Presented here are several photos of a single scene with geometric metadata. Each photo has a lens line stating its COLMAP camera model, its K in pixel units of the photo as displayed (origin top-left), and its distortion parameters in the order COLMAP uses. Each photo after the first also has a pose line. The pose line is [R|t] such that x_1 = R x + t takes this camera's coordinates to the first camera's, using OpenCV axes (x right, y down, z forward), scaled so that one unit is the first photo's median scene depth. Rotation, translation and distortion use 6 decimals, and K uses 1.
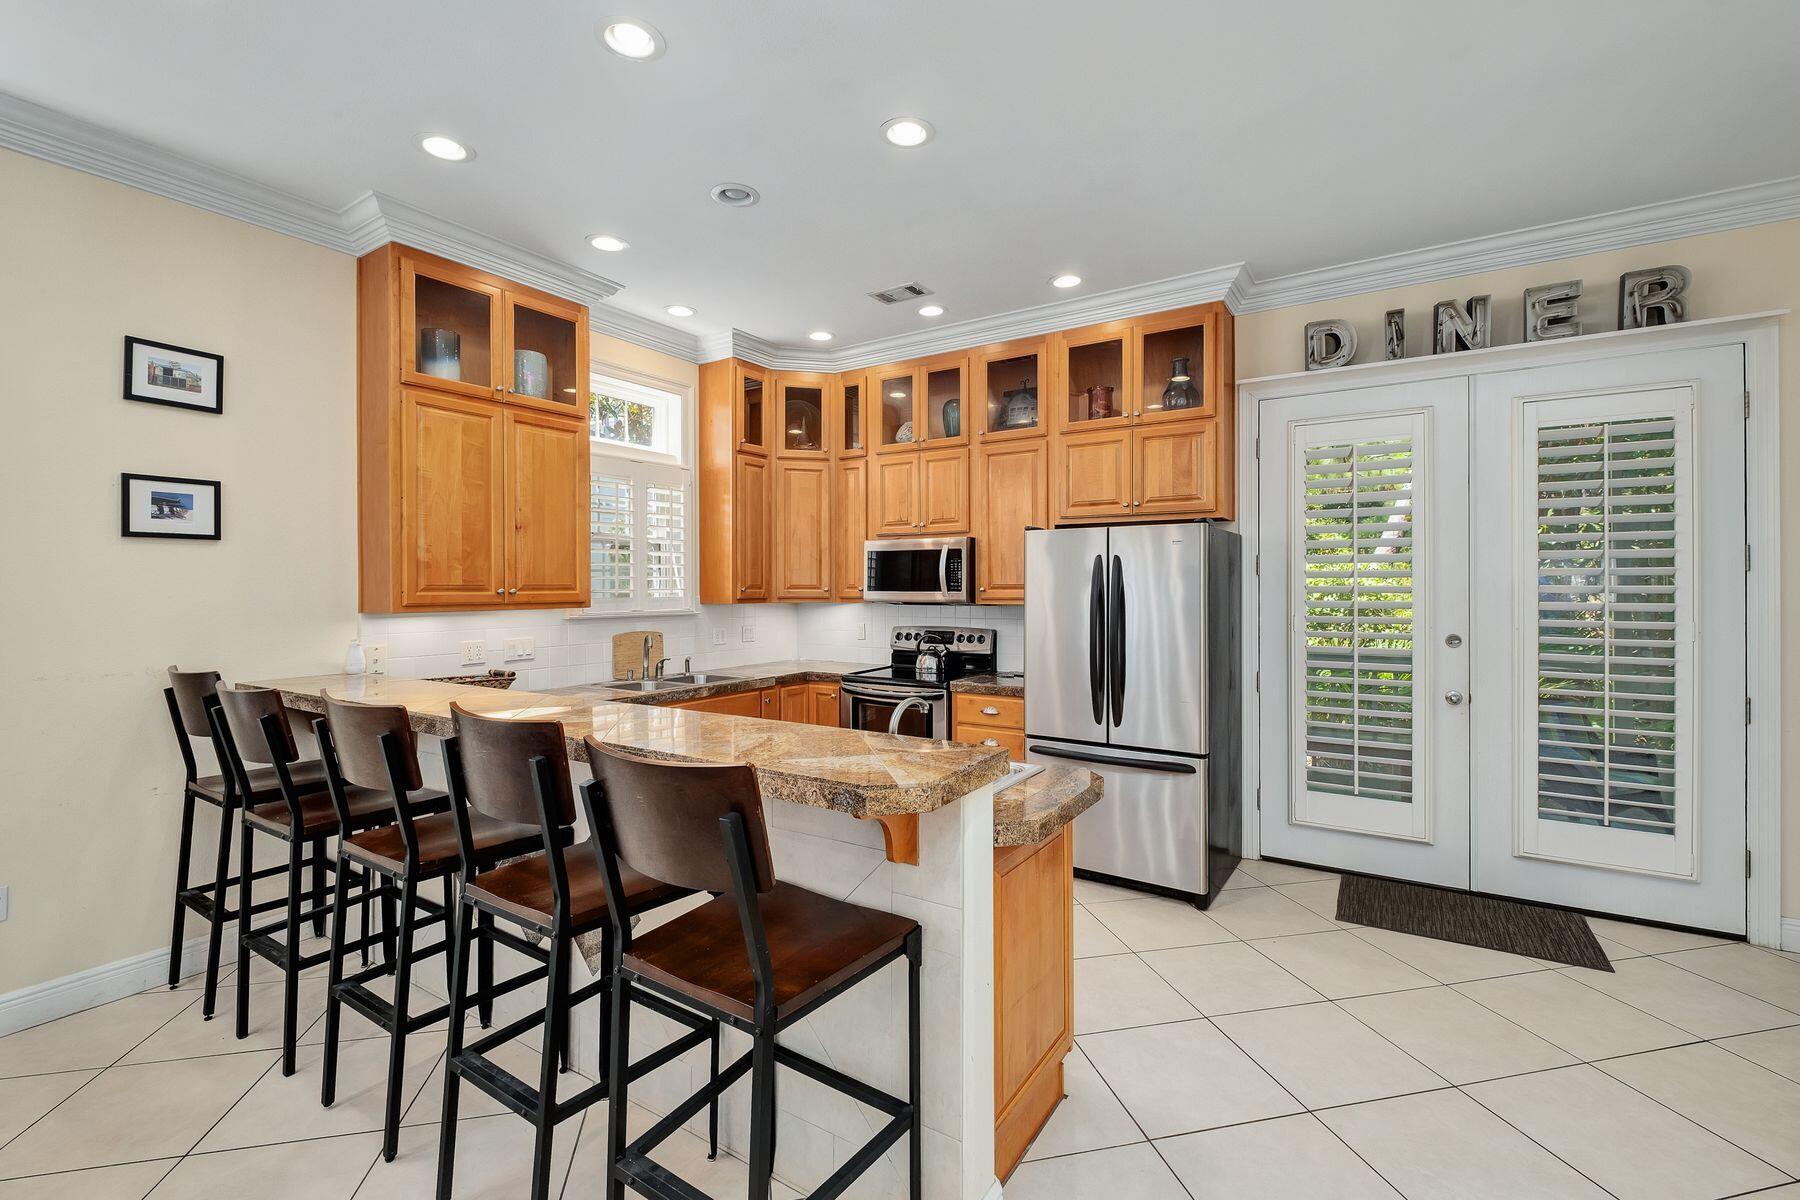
lens RADIAL K [[794.0, 0, 902.0], [0, 794.0, 590.8], [0, 0, 1]] dist [0.001980, 0.000528]
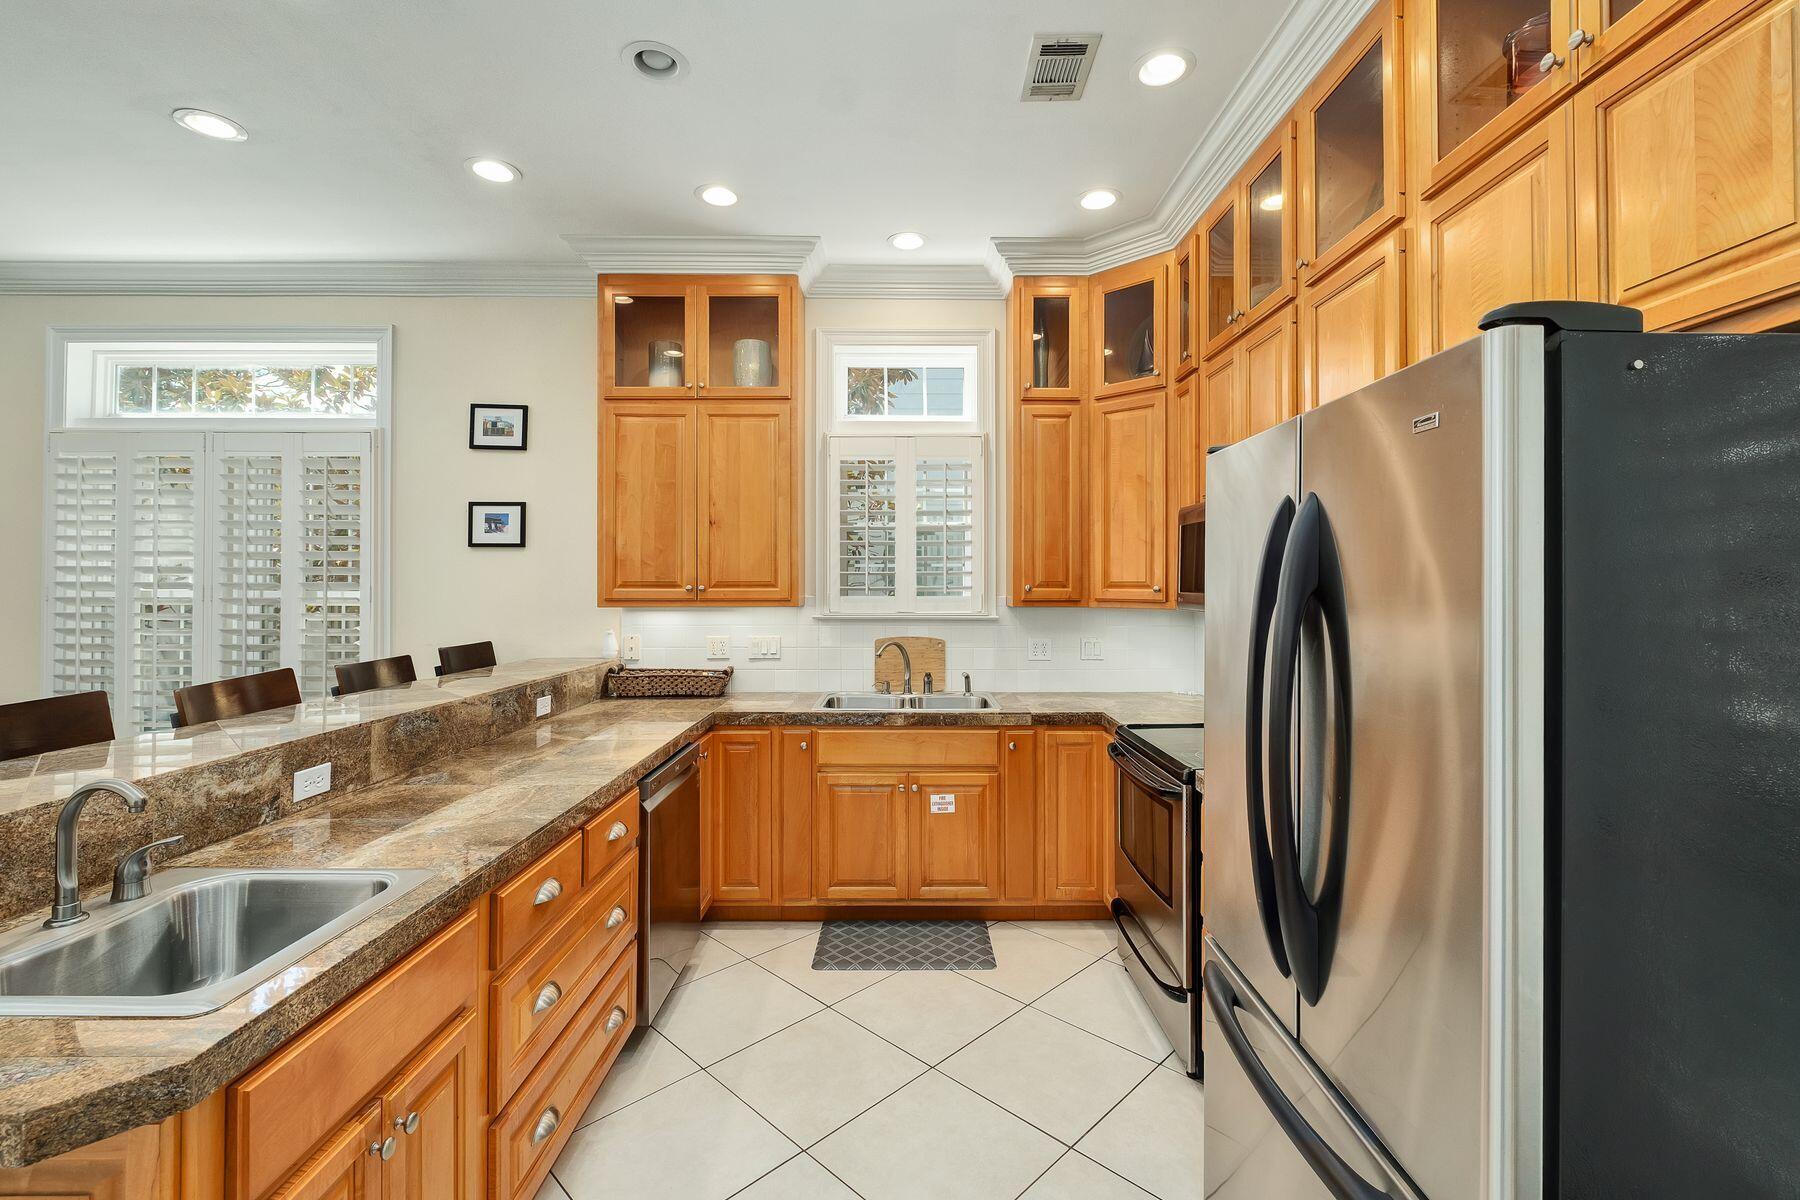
lens RADIAL K [[794.0, 0, 902.0], [0, 794.0, 590.8], [0, 0, 1]] dist [0.001980, 0.000528]
pose [[0.541515, 0.006528, -0.840666, 0.428444], [-0.007734, 0.999966, 0.002783, -0.000347], [0.840656, 0.004994, 0.541547, 0.611377]]
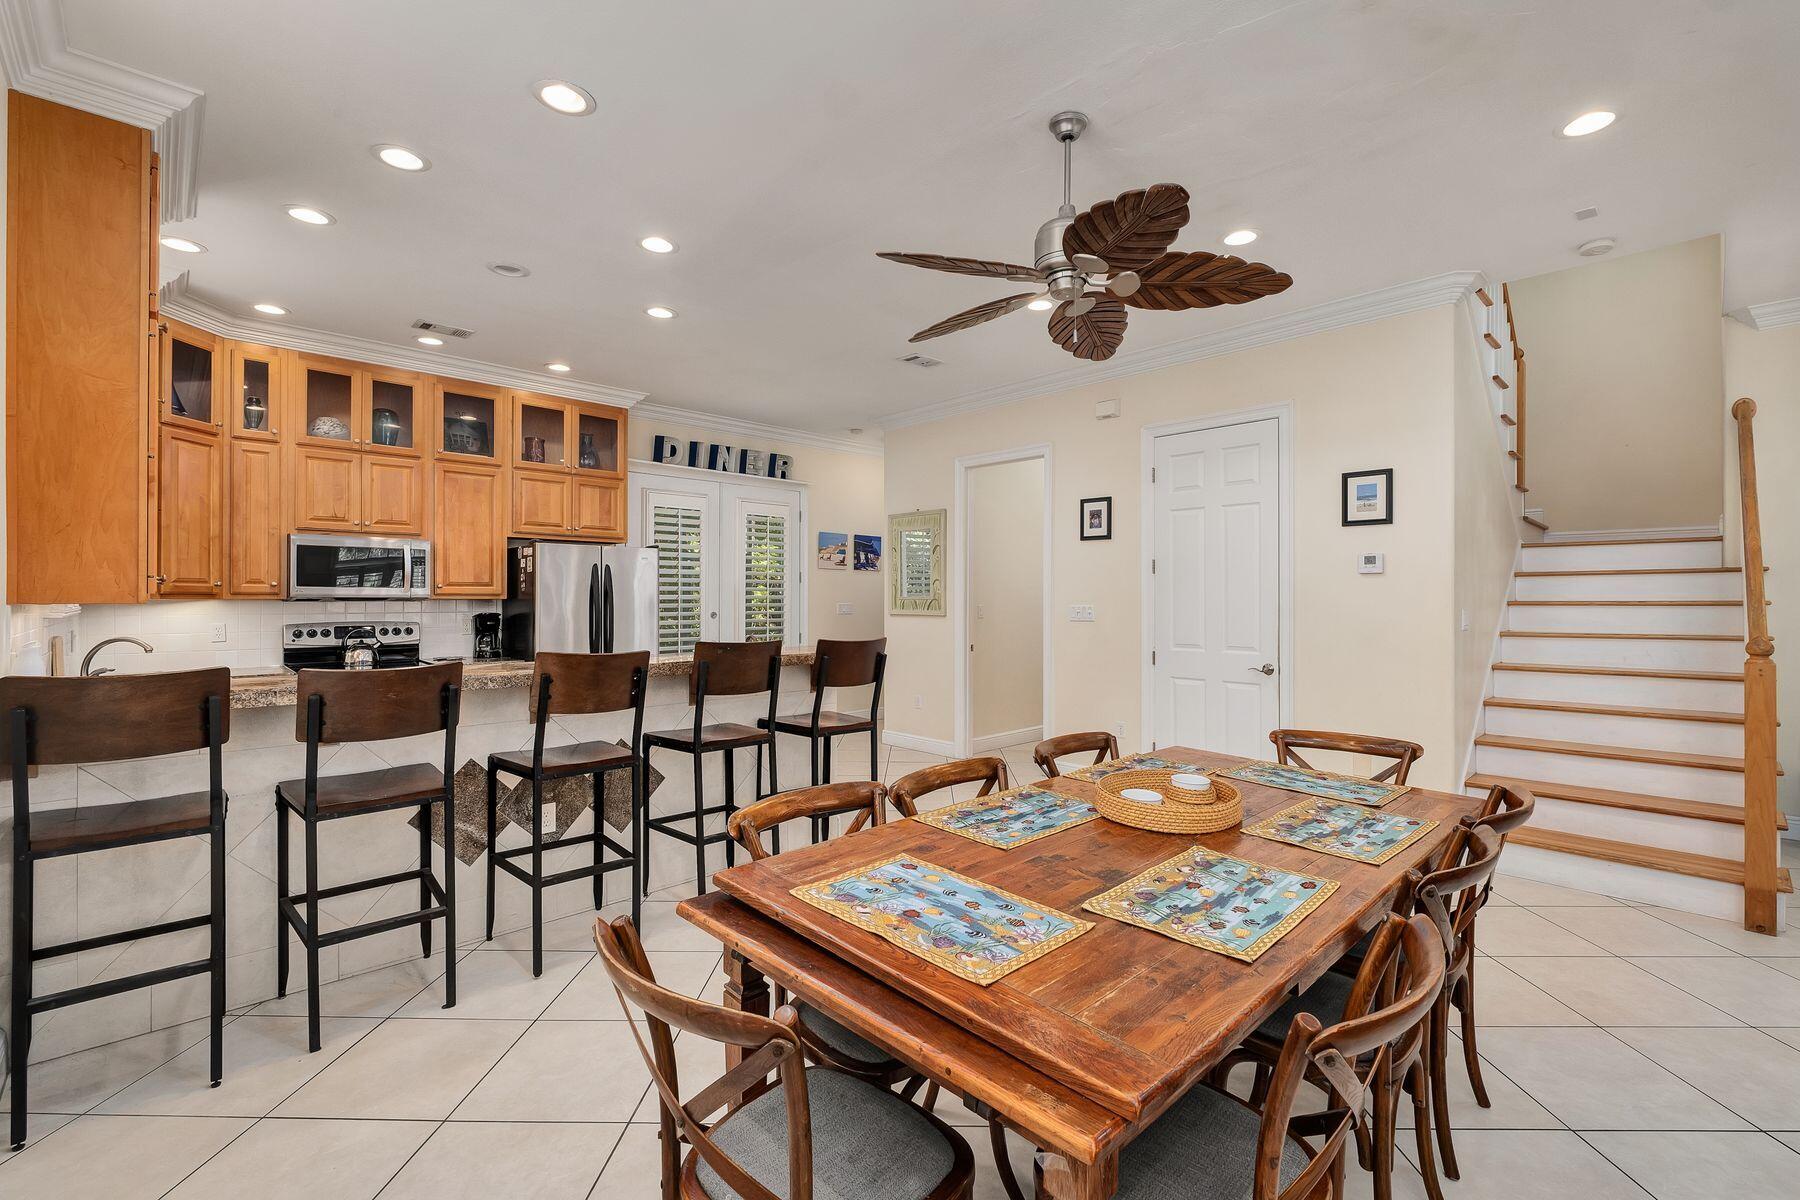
lens RADIAL K [[794.0, 0, 902.0], [0, 794.0, 590.8], [0, 0, 1]] dist [0.001980, 0.000528]
pose [[0.226681, 0.011586, 0.973900, -1.021576], [0.003959, 0.999910, -0.012817, 0.026597], [-0.973961, 0.006761, 0.226614, 0.092142]]
